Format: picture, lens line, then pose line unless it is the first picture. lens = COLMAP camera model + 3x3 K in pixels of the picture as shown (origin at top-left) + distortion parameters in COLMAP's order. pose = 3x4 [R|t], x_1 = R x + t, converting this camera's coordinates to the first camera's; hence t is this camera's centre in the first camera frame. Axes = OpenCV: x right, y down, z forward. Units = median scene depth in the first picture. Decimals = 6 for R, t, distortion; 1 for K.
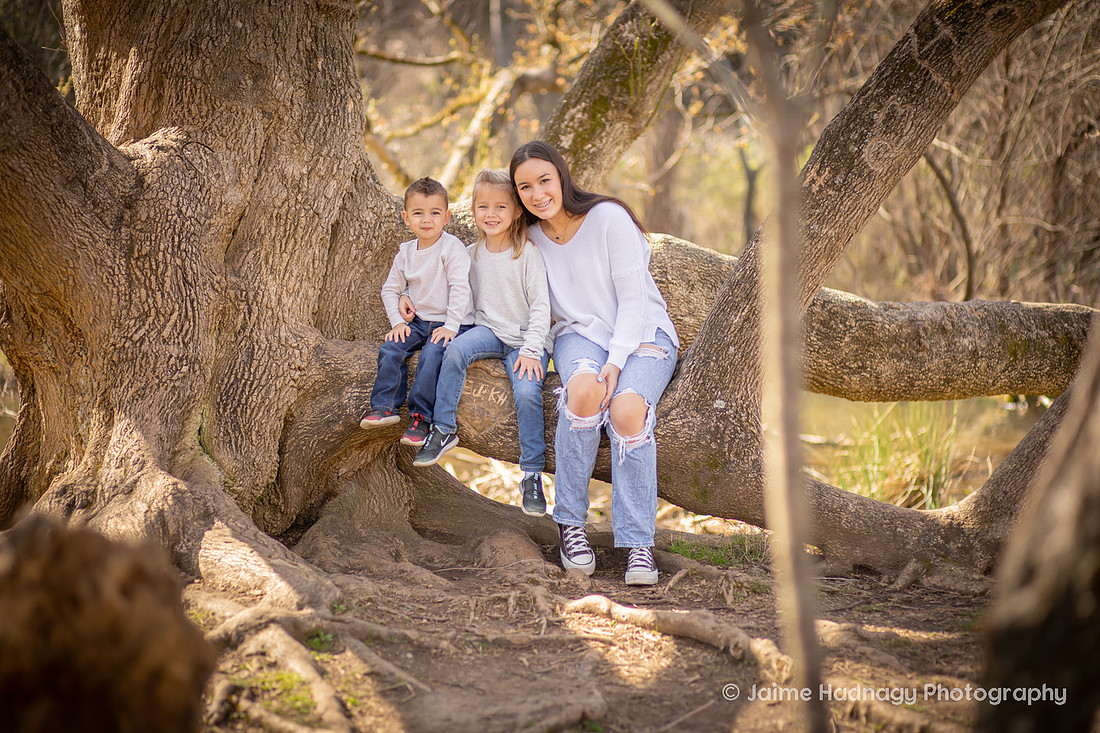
lens RADIAL K [[2614.3, 0, 550.0], [0, 2614.3, 366.5], [0, 0, 1]] dist [-0.090282, -0.939370]
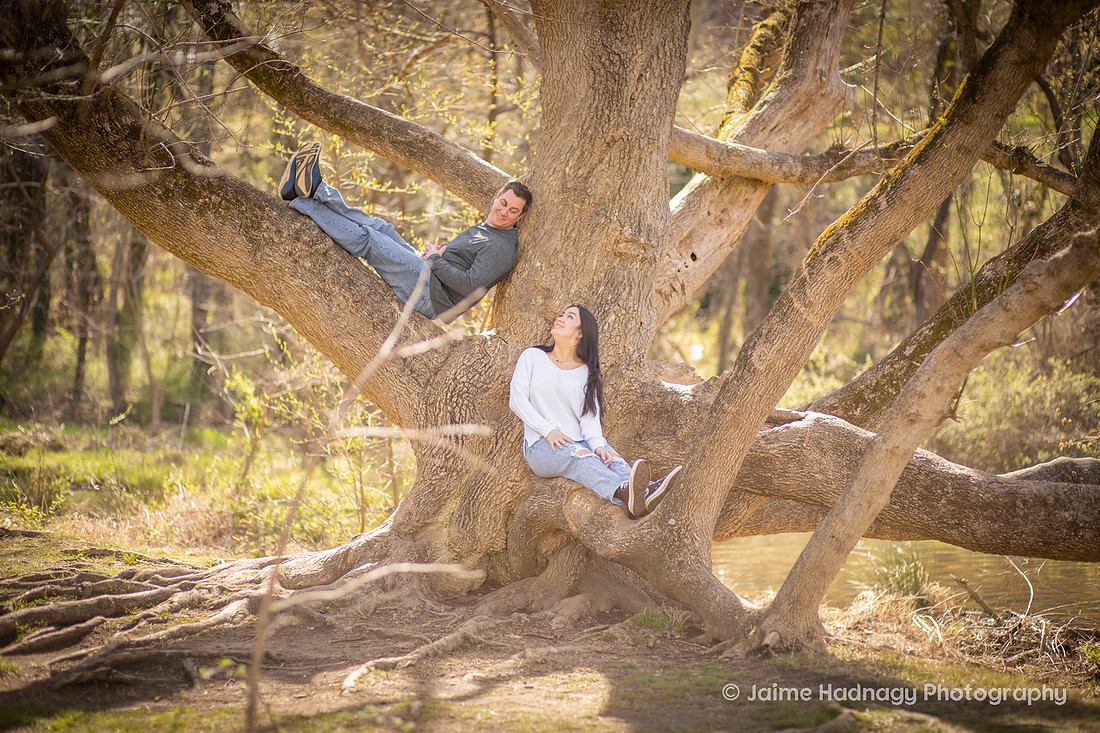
lens RADIAL K [[2614.3, 0, 550.0], [0, 2614.3, 366.5], [0, 0, 1]] dist [-0.090282, -0.939370]
pose [[0.664505, 0.035229, -0.746453, 1.103496], [-0.097949, 0.994377, -0.040266, -0.006531], [0.740837, 0.099871, 0.664219, -0.043098]]
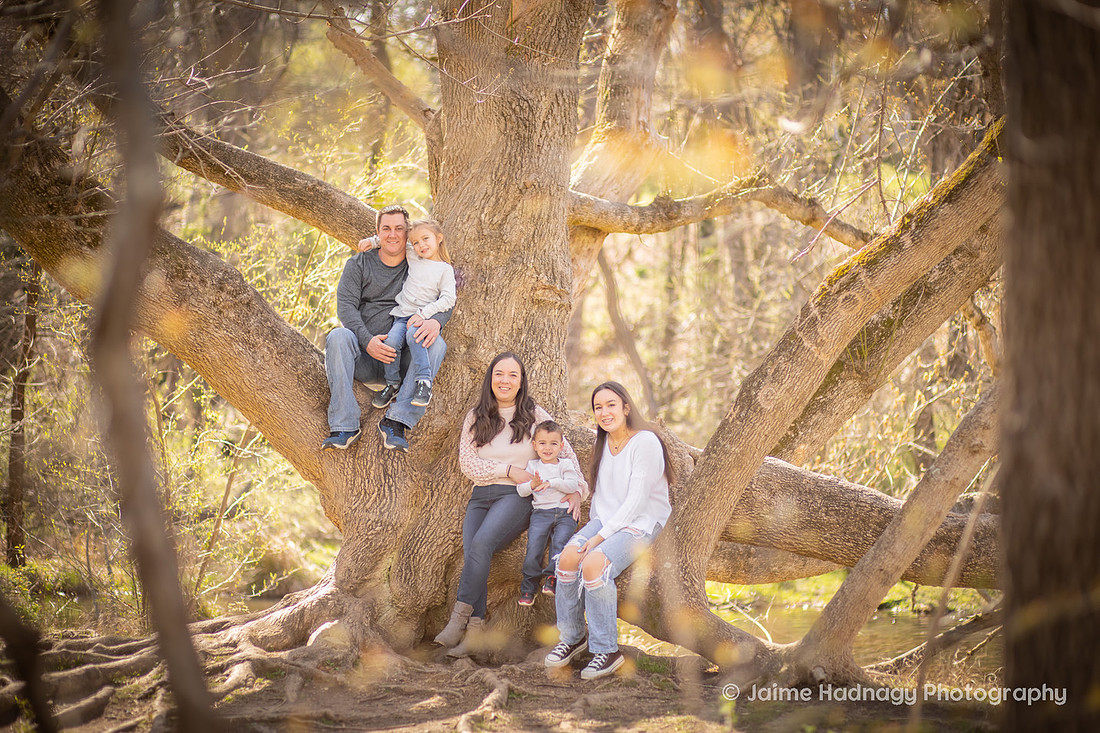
lens RADIAL K [[2614.3, 0, 550.0], [0, 2614.3, 366.5], [0, 0, 1]] dist [-0.090282, -0.939370]
pose [[0.832798, 0.000112, -0.553578, 0.812824], [-0.060060, 0.994115, -0.090153, 0.039342], [0.550310, 0.108327, 0.827904, -0.265526]]
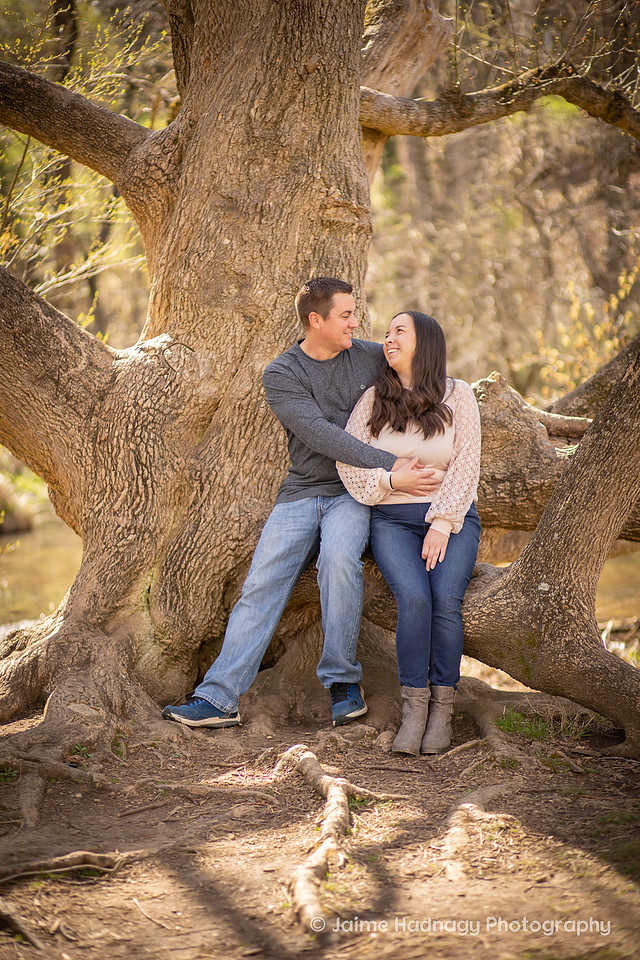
lens RADIAL K [[2281.6, 0, 320.0], [0, 2281.6, 480.0], [0, 0, 1]] dist [-0.090282, -0.939370]
pose [[0.856486, 0.019973, -0.515784, 0.456093], [-0.025588, 0.999665, -0.003779, -0.022741], [0.515536, 0.016435, 0.856710, 0.157013]]
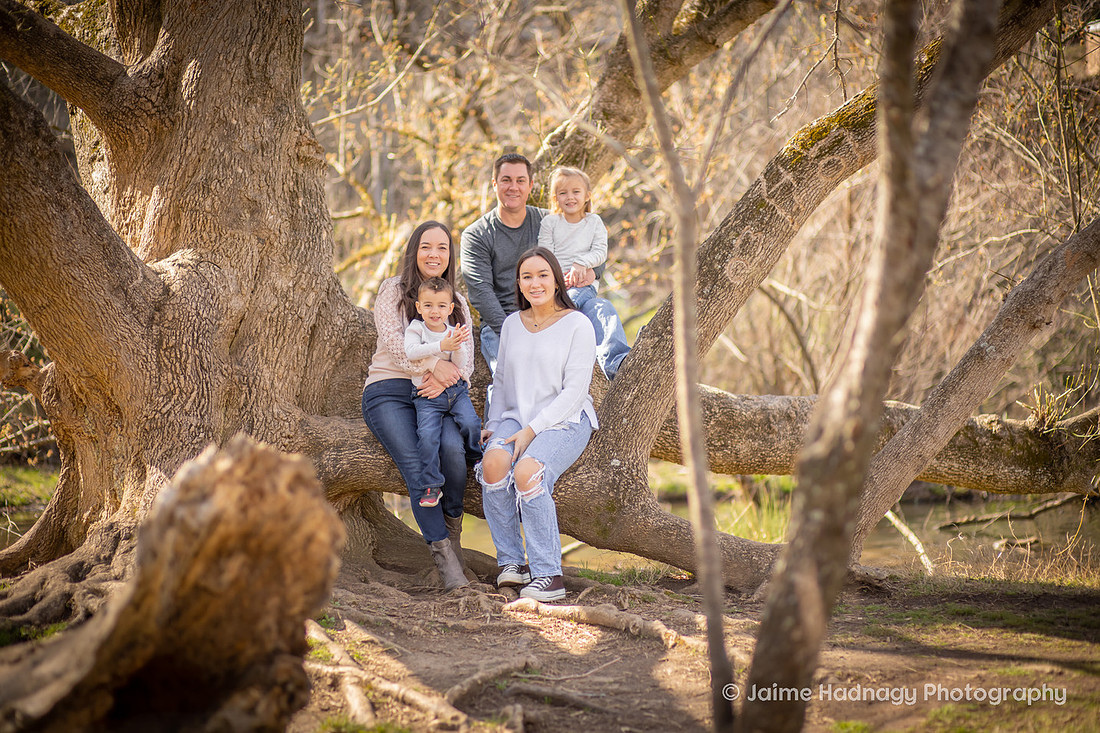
lens RADIAL K [[2614.3, 0, 550.0], [0, 2614.3, 366.5], [0, 0, 1]] dist [-0.090282, -0.939370]
pose [[0.998515, 0.001252, 0.054472, -0.037841], [0.002274, 0.997907, -0.064626, 0.049809], [-0.054439, 0.064654, 0.996422, -0.289680]]
